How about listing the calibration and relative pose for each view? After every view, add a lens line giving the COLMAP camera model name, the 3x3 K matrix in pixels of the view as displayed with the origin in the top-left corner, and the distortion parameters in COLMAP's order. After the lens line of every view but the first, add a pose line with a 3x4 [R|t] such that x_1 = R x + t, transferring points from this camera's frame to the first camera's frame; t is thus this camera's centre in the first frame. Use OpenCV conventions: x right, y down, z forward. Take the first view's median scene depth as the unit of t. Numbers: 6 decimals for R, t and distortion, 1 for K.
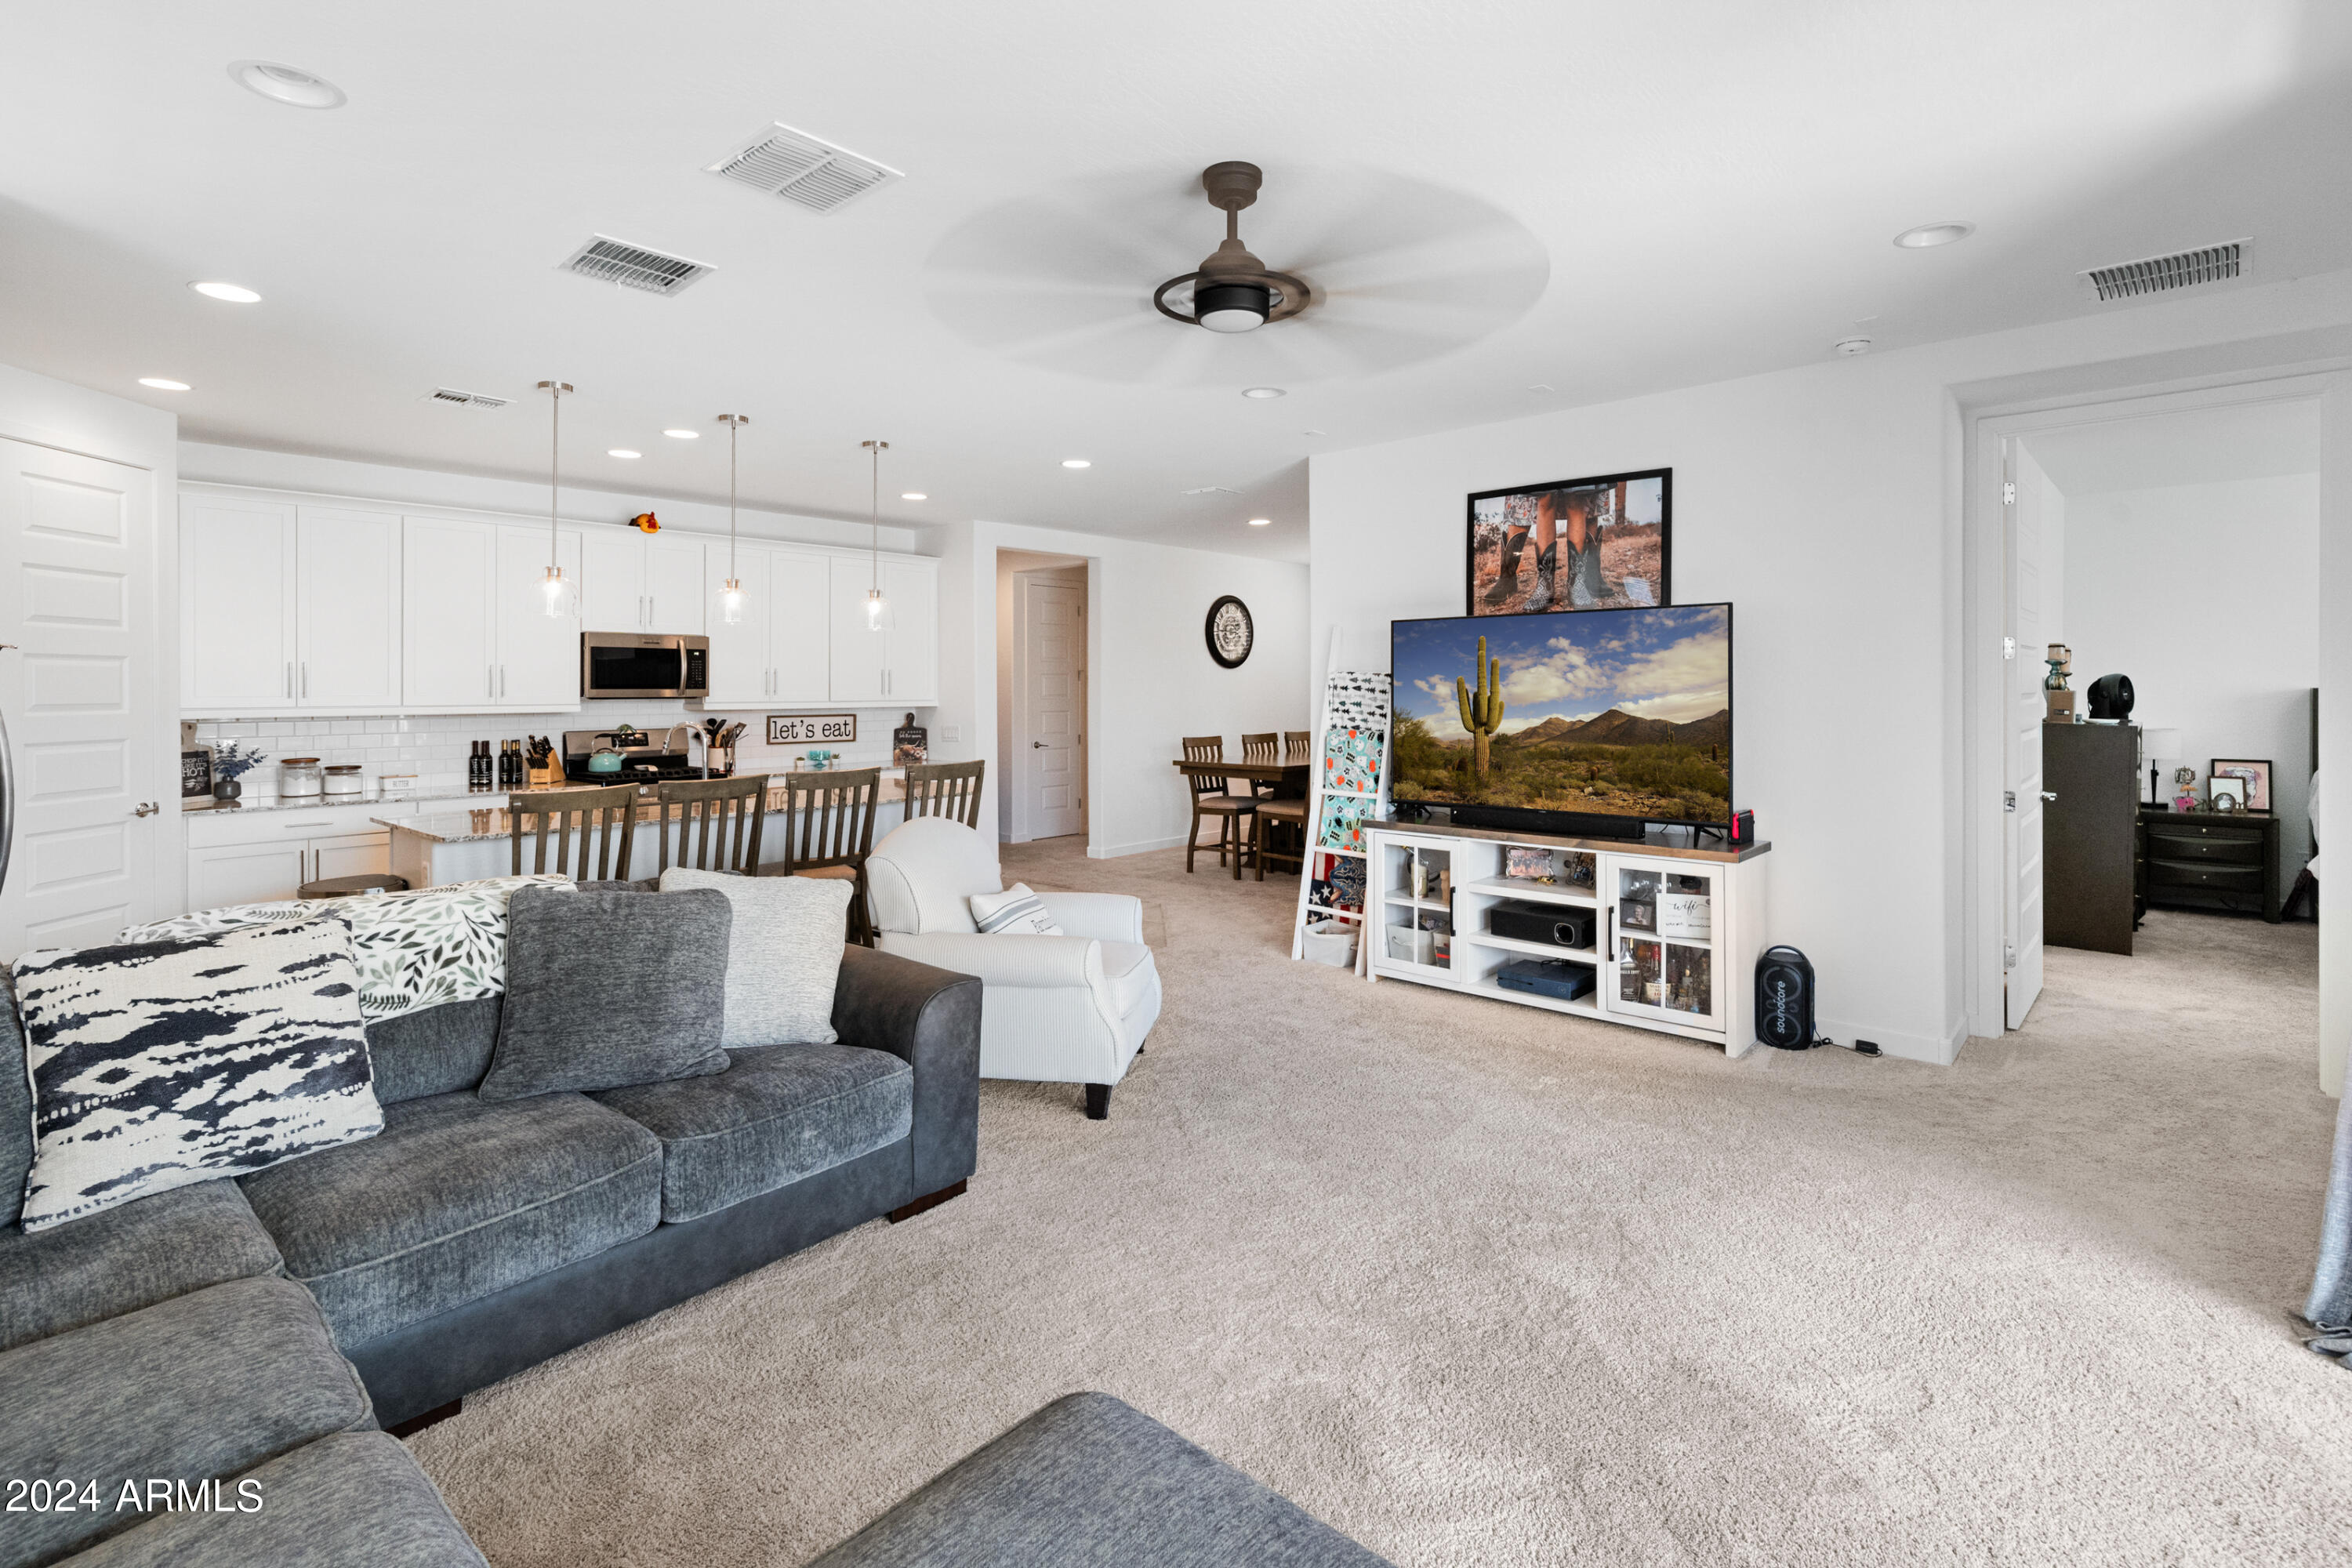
lens RADIAL K [[1097.1, 0, 1179.7], [0, 1097.1, 710.9], [0, 0, 1]] dist [0.007259, -0.001222]
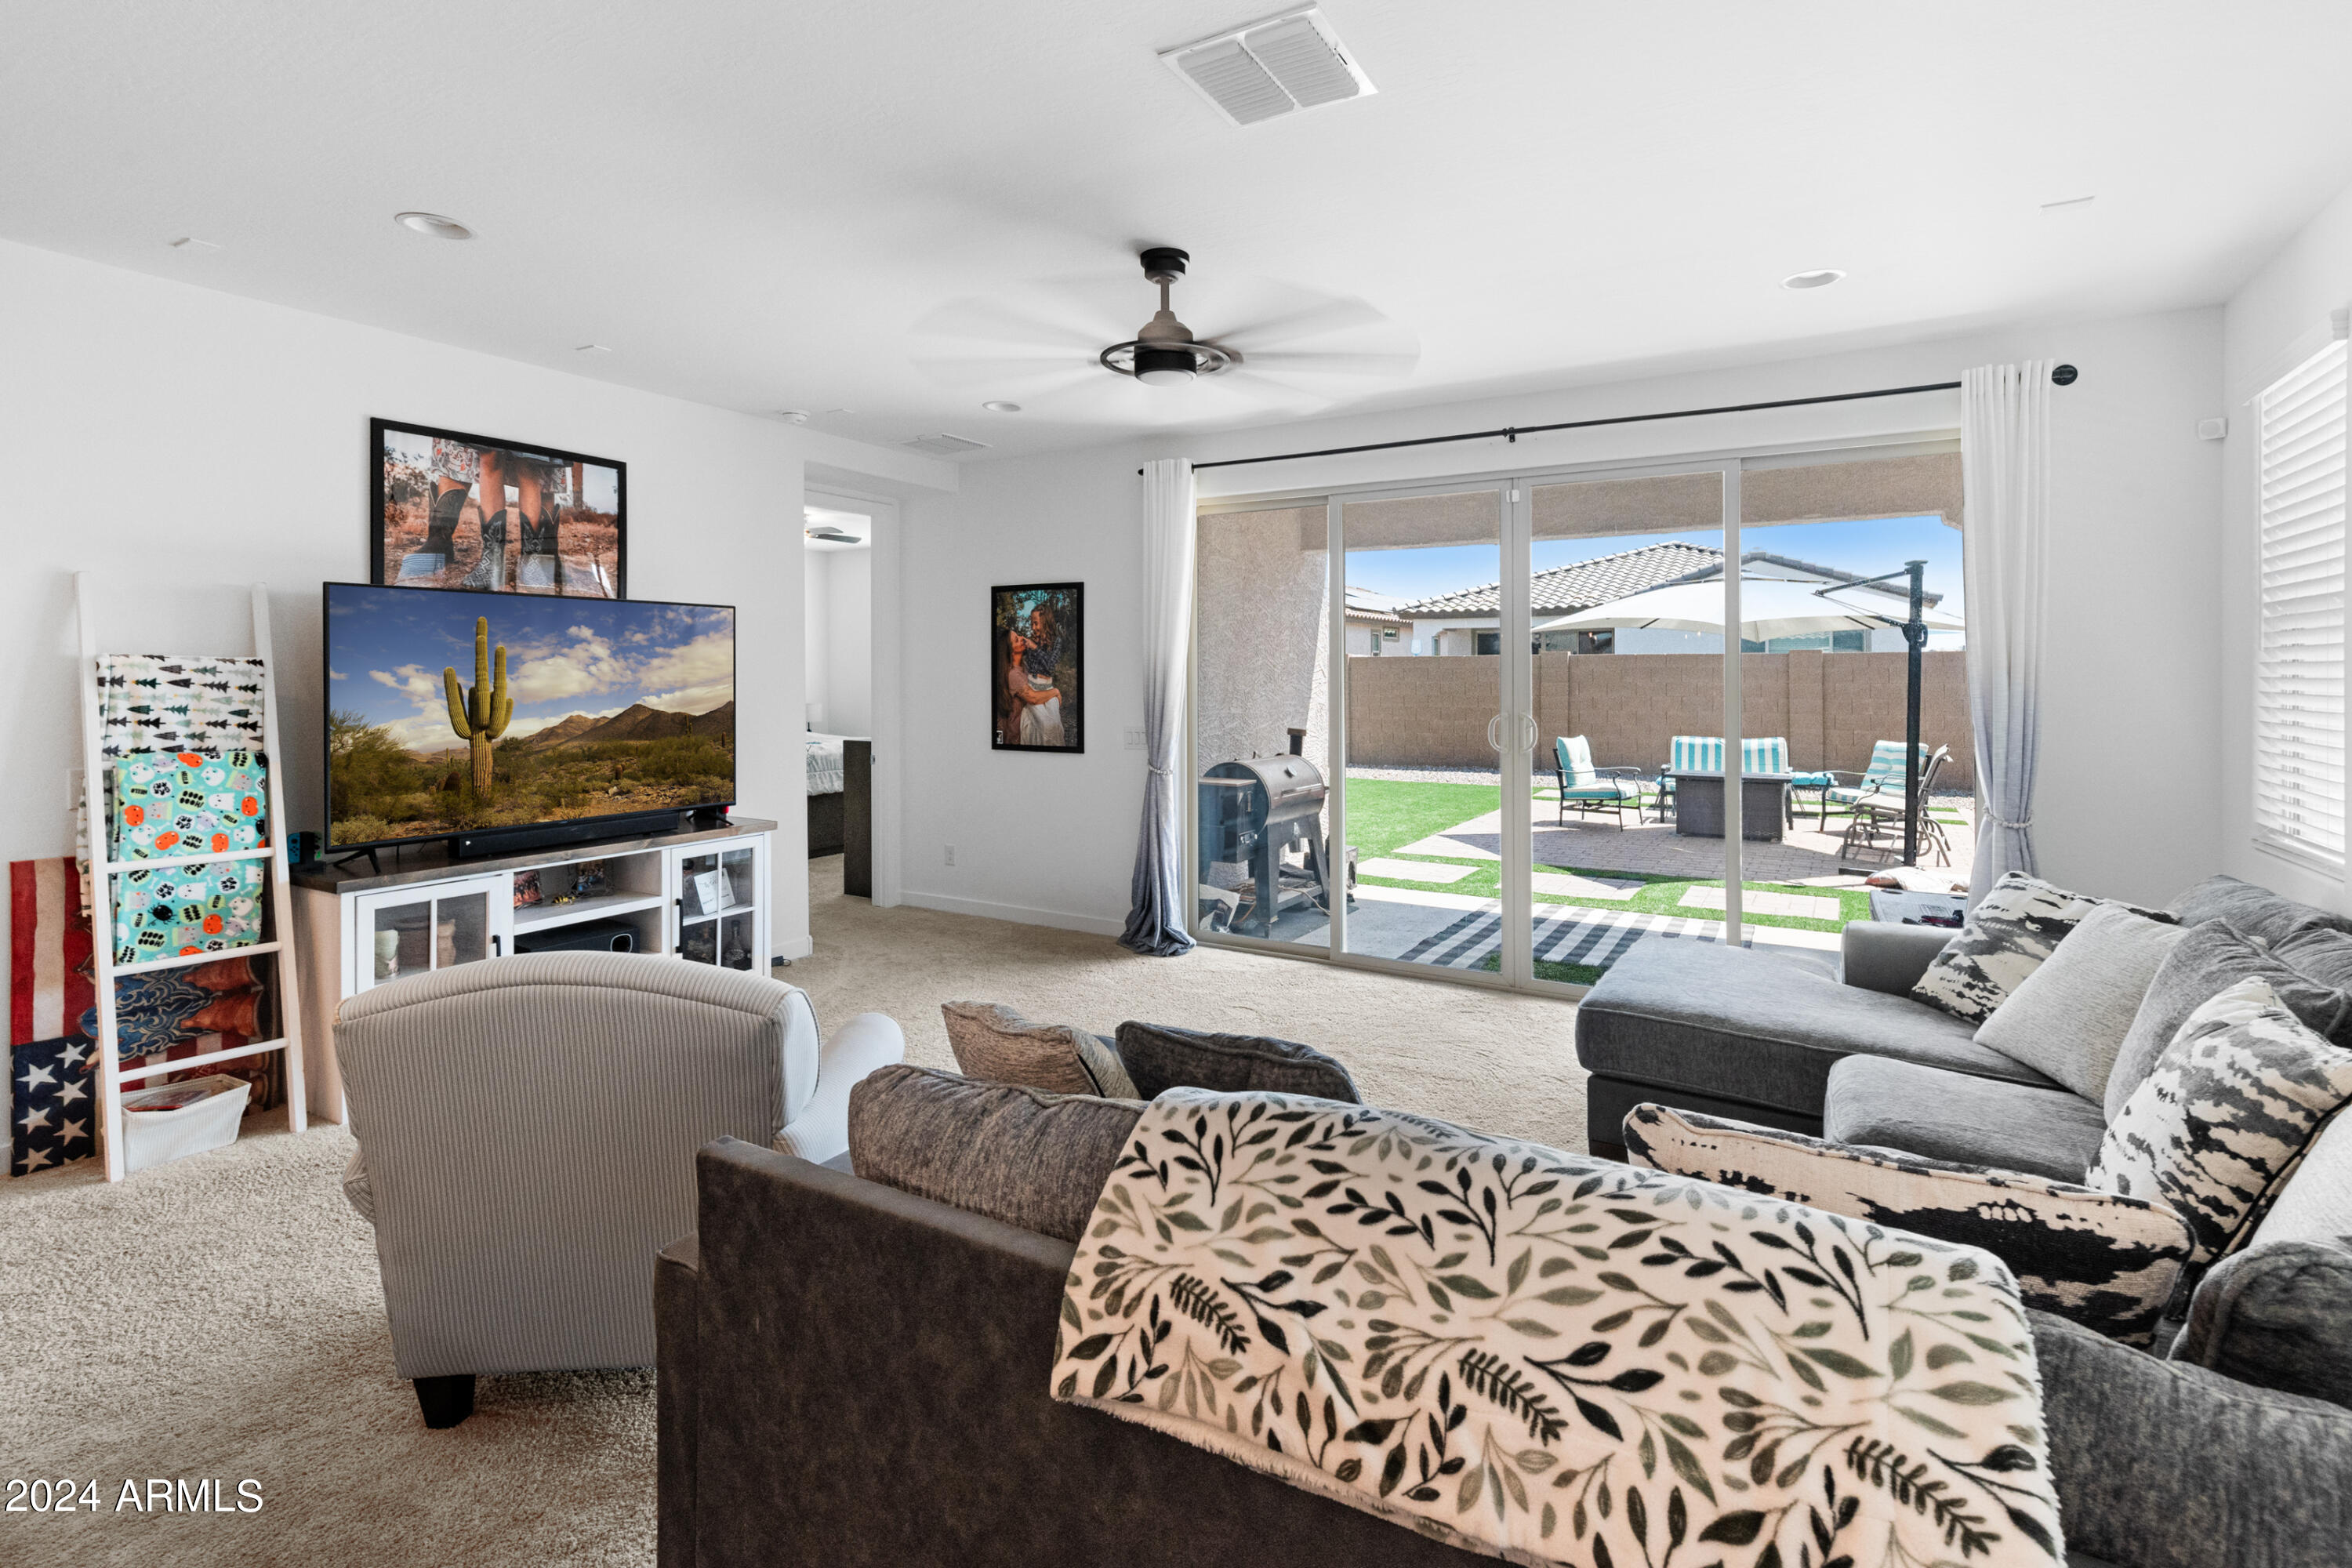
lens RADIAL K [[1103.1, 0, 1197.4], [0, 1103.1, 688.8], [0, 0, 1]] dist [0.011726, -0.000607]
pose [[-0.200757, -0.011420, 0.979574, -0.632308], [0.017005, 0.999741, 0.015140, -0.020006], [-0.979493, 0.019698, -0.200511, 0.671520]]
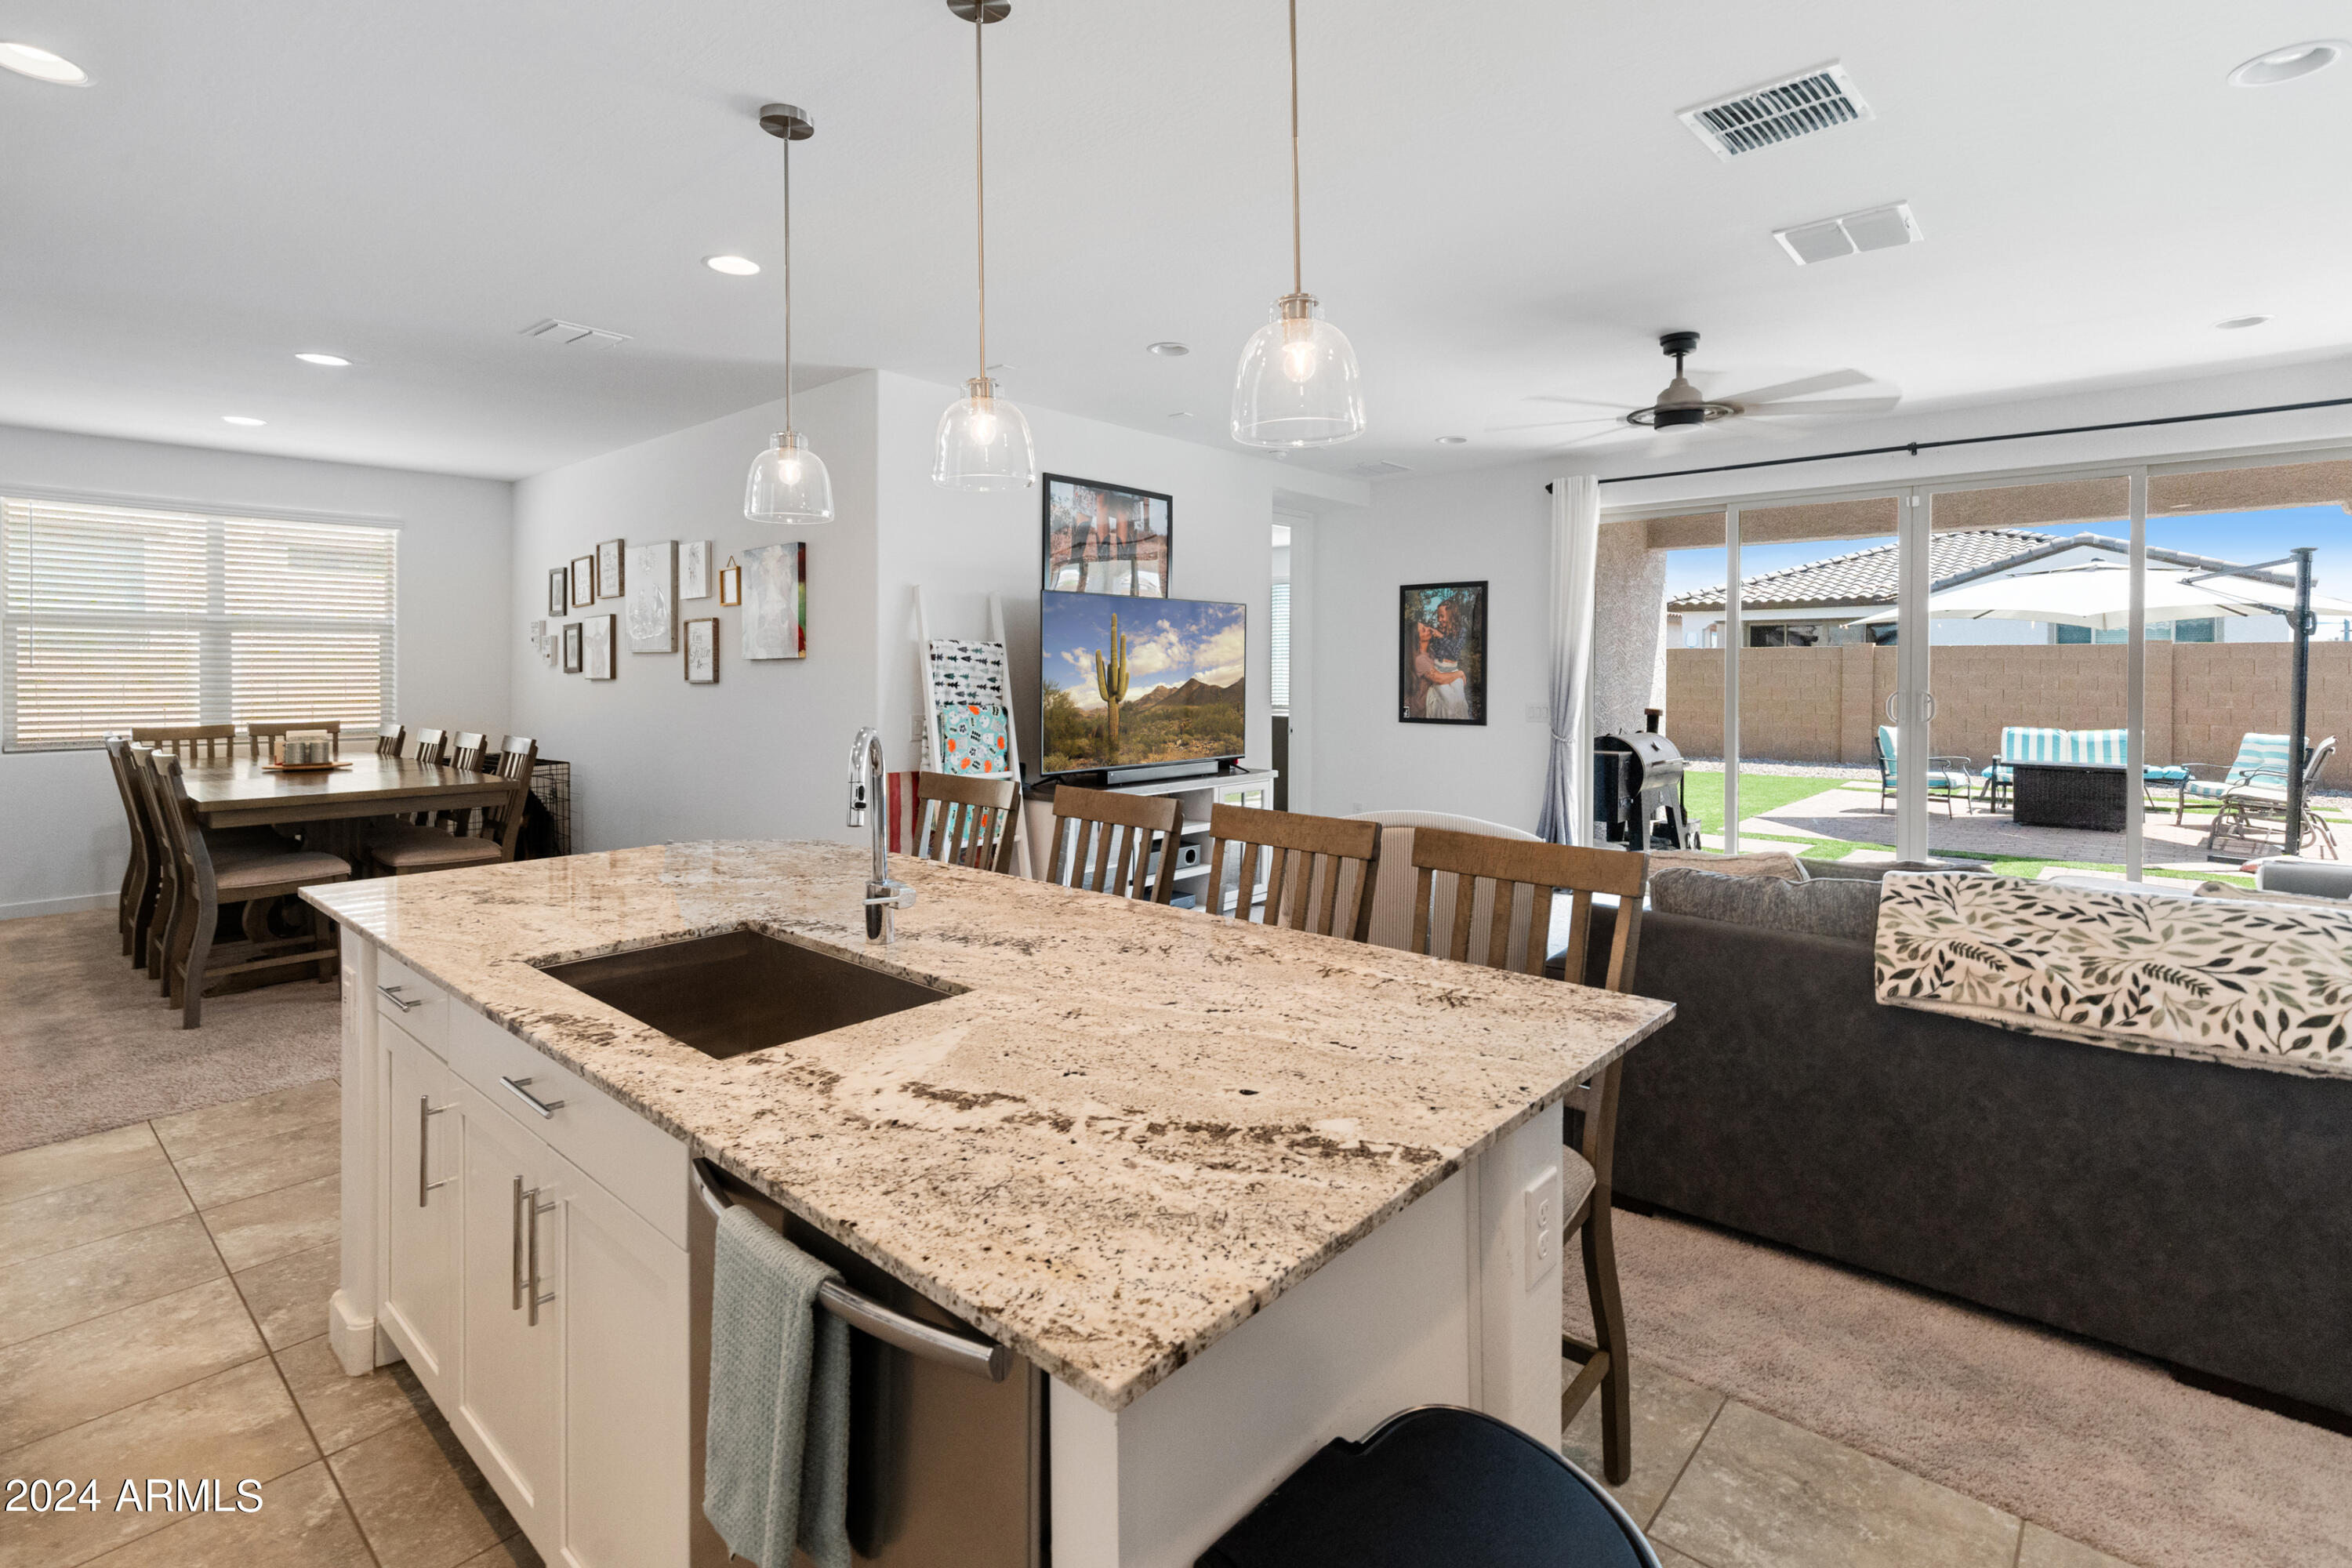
lens RADIAL K [[1105.3, 0, 1204.1], [0, 1105.3, 695.3], [0, 0, 1]] dist [0.009343, -0.000814]
pose [[-0.015533, -0.021553, 0.999647, -0.861663], [0.015007, 0.999650, 0.021786, -0.008790], [-0.999767, 0.015340, -0.015204, 0.952473]]
